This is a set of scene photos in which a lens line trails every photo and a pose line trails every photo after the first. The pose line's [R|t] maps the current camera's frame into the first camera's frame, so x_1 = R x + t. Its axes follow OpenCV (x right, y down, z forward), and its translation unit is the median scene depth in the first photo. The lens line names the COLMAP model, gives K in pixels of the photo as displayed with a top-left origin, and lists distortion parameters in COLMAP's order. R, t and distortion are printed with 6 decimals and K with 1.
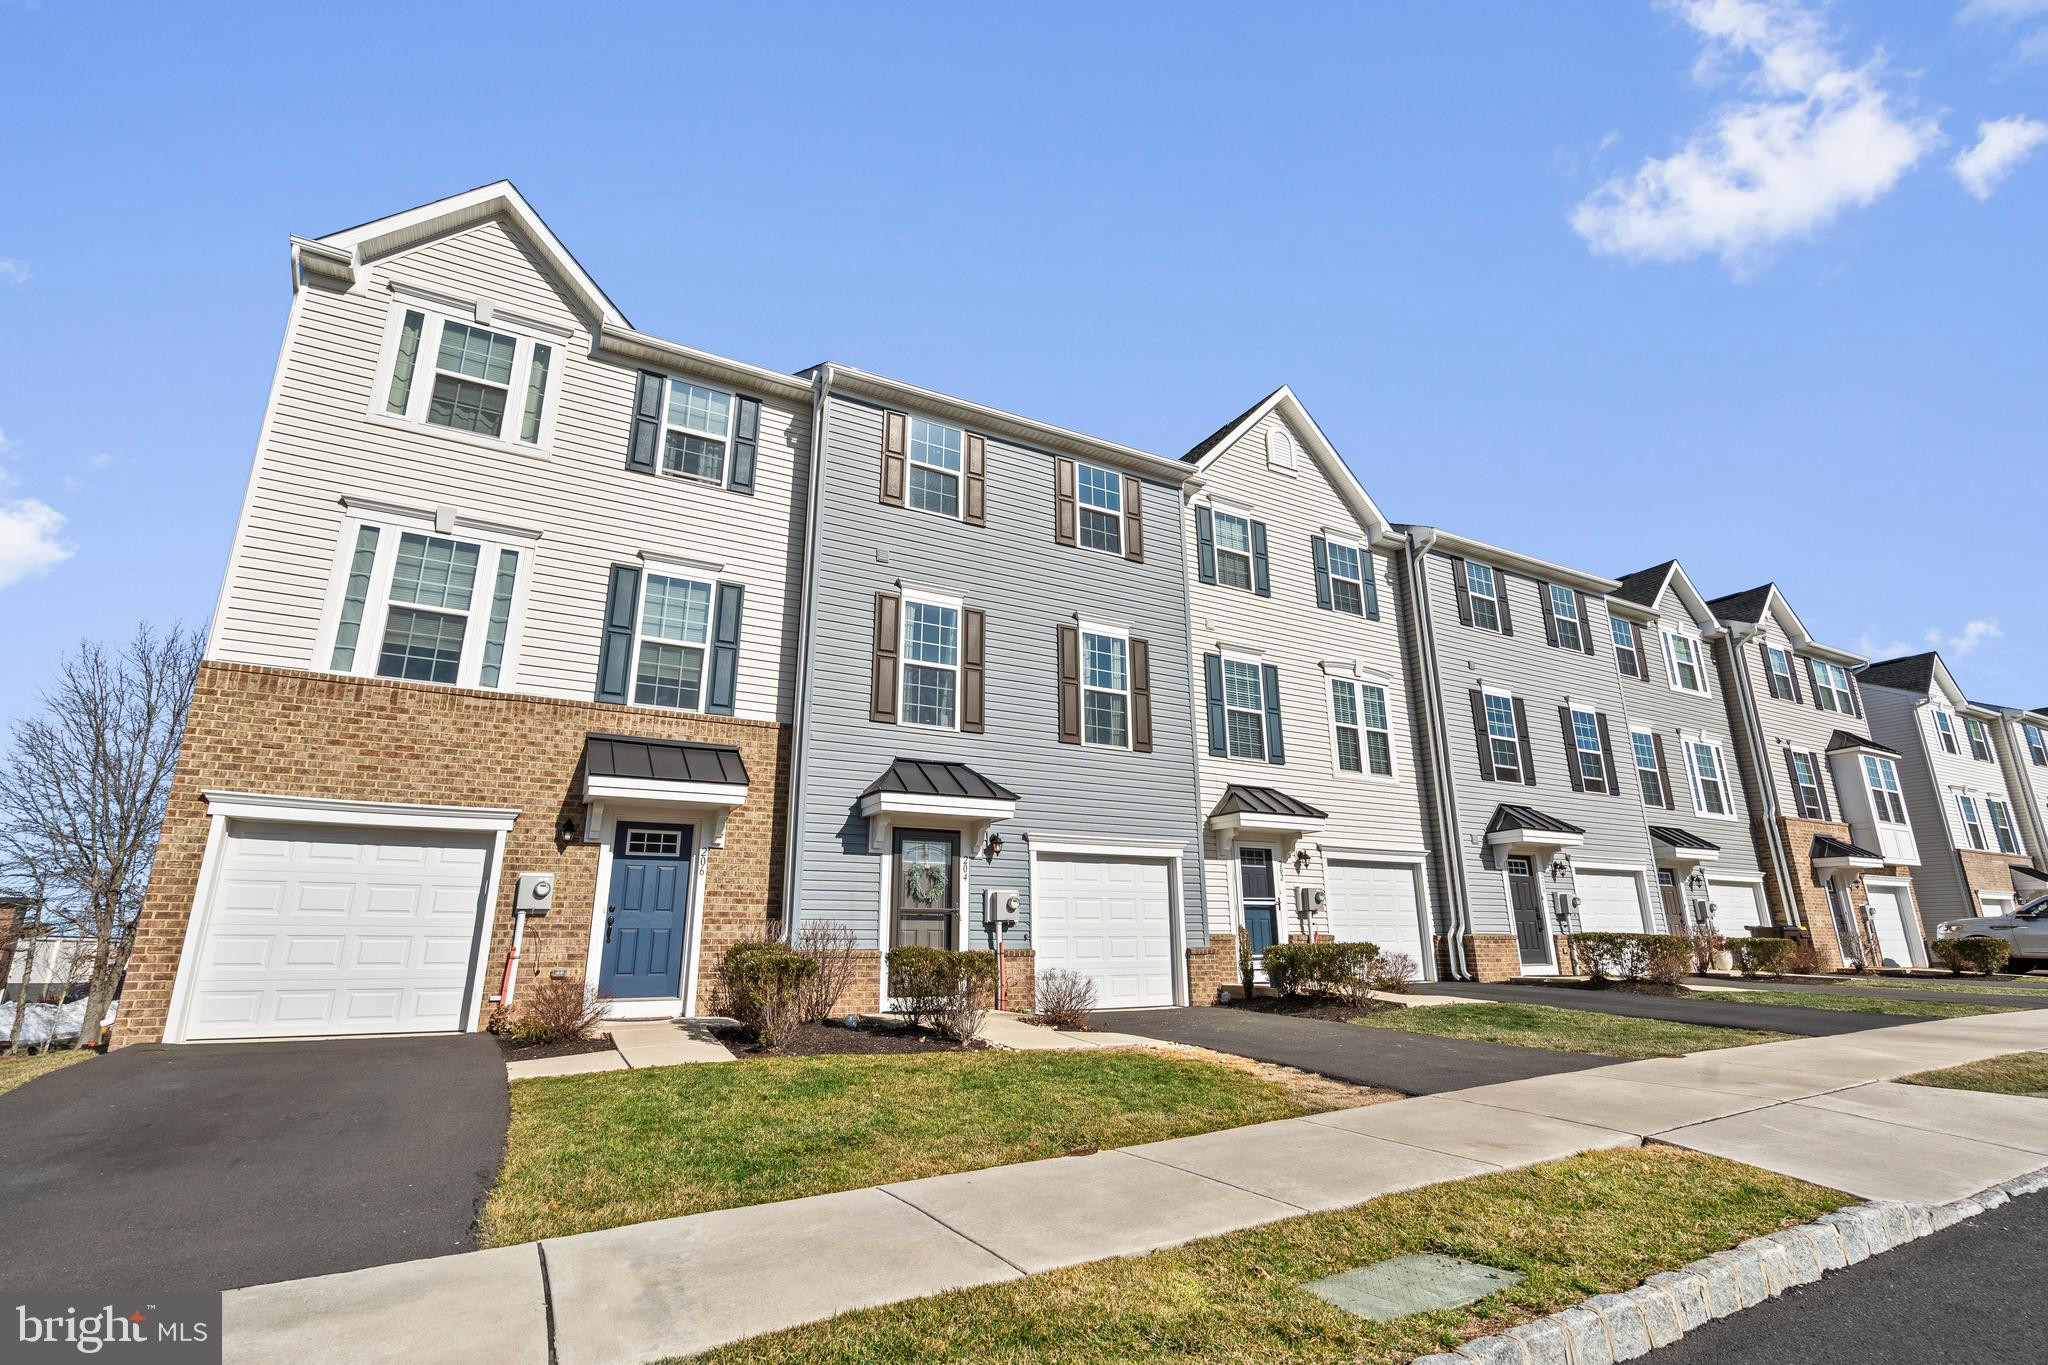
lens RADIAL K [[938.5, 0, 1012.7], [0, 938.5, 680.0], [0, 0, 1]] dist [-0.001294, 0.000145]
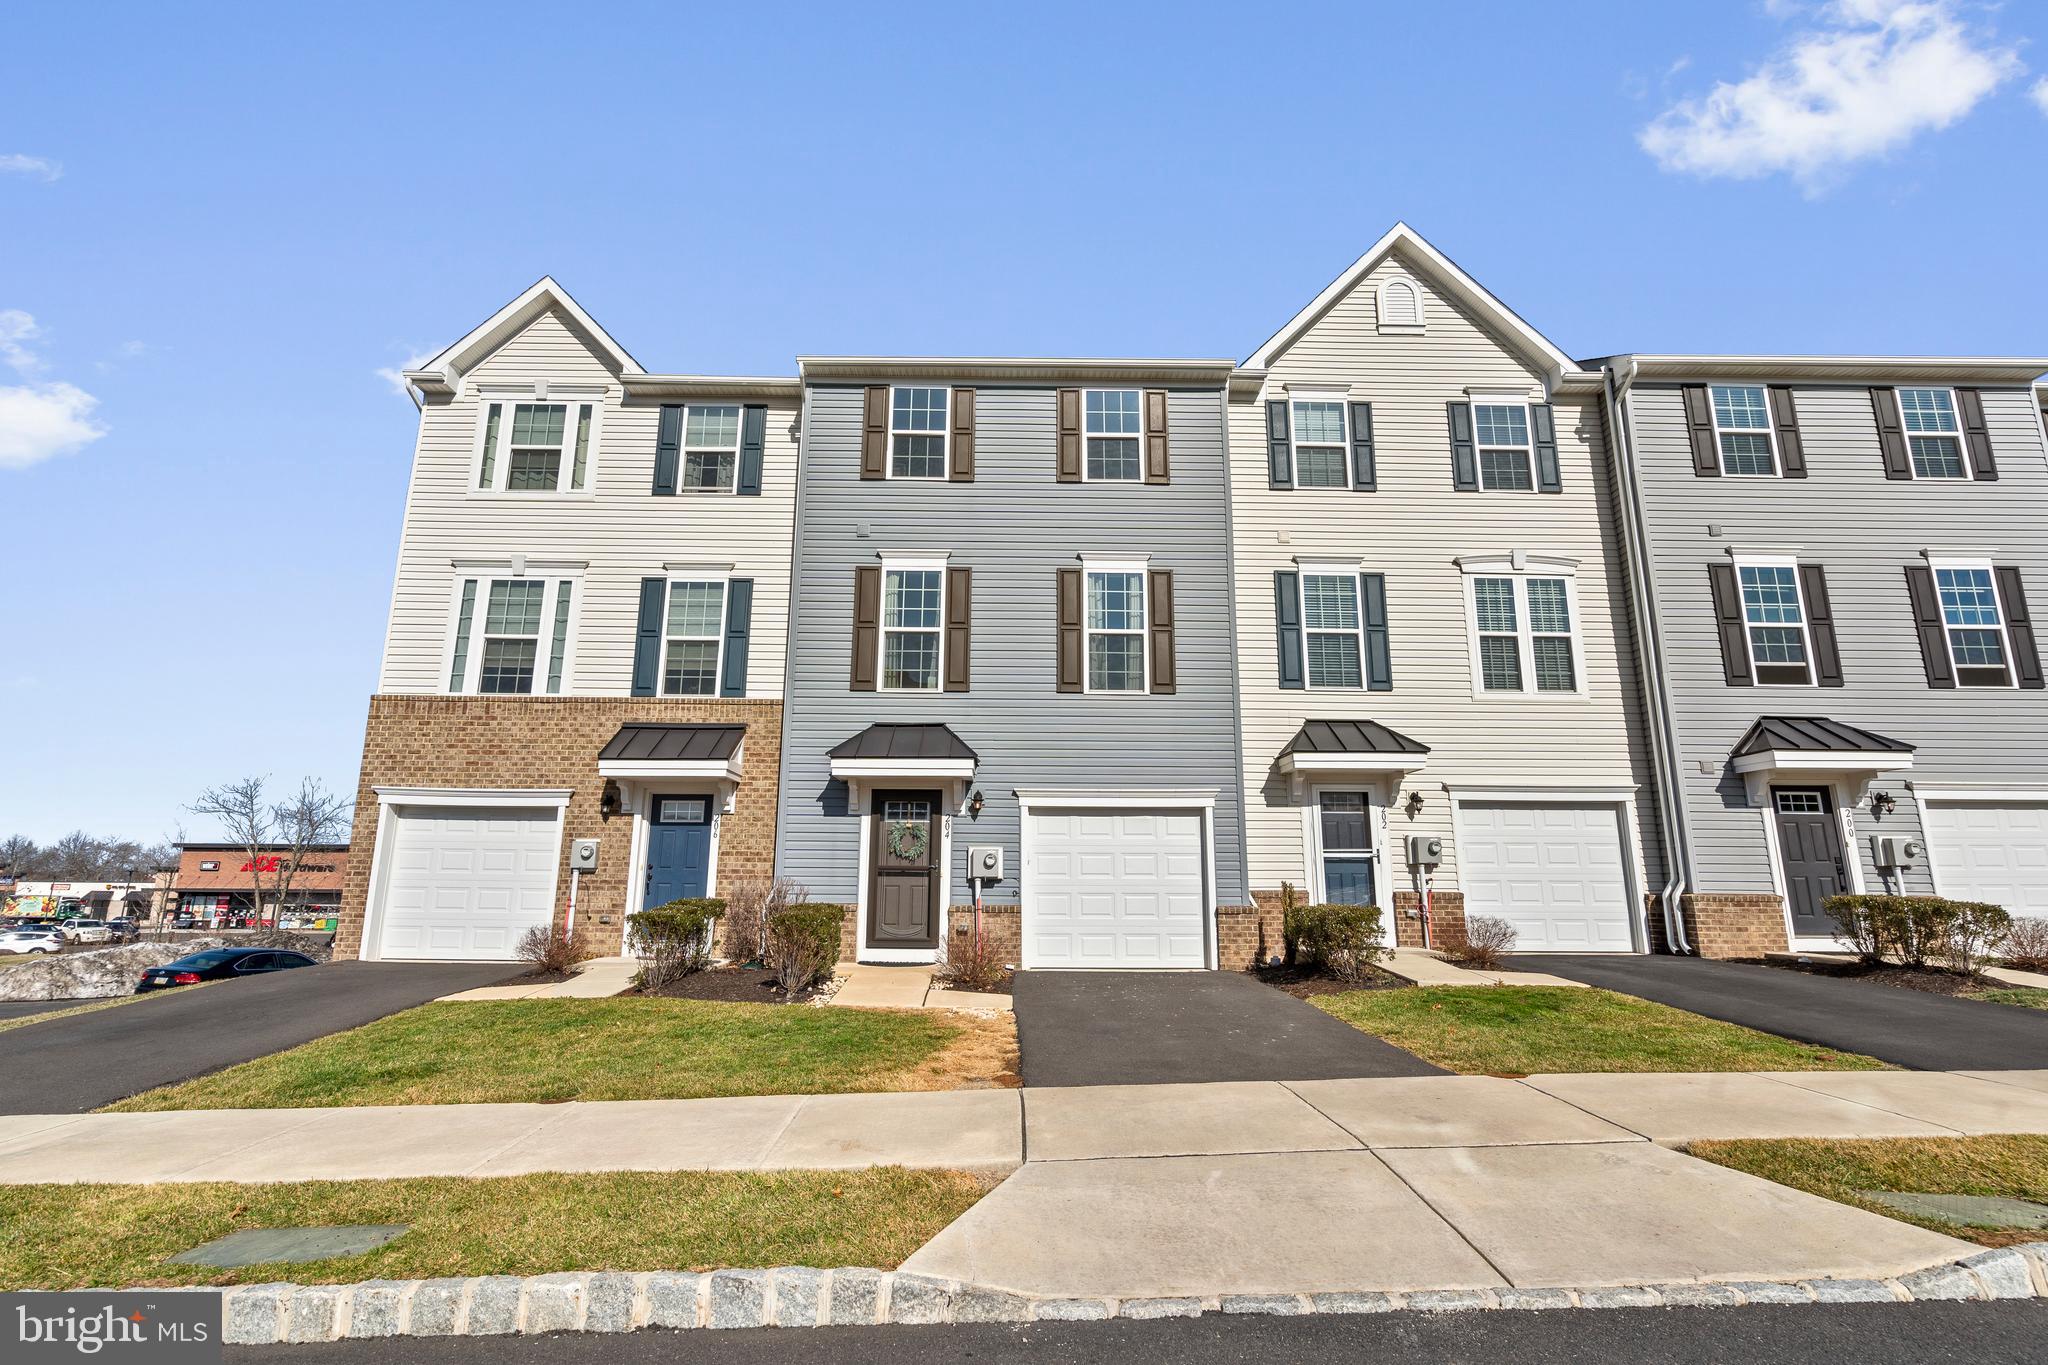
lens RADIAL K [[938.5, 0, 1012.7], [0, 938.5, 680.0], [0, 0, 1]] dist [-0.001294, 0.000145]
pose [[0.885065, -0.088181, -0.457038, 0.459267], [0.117066, 0.992500, 0.035208, 0.014599], [0.450505, -0.084665, 0.888750, 0.131257]]
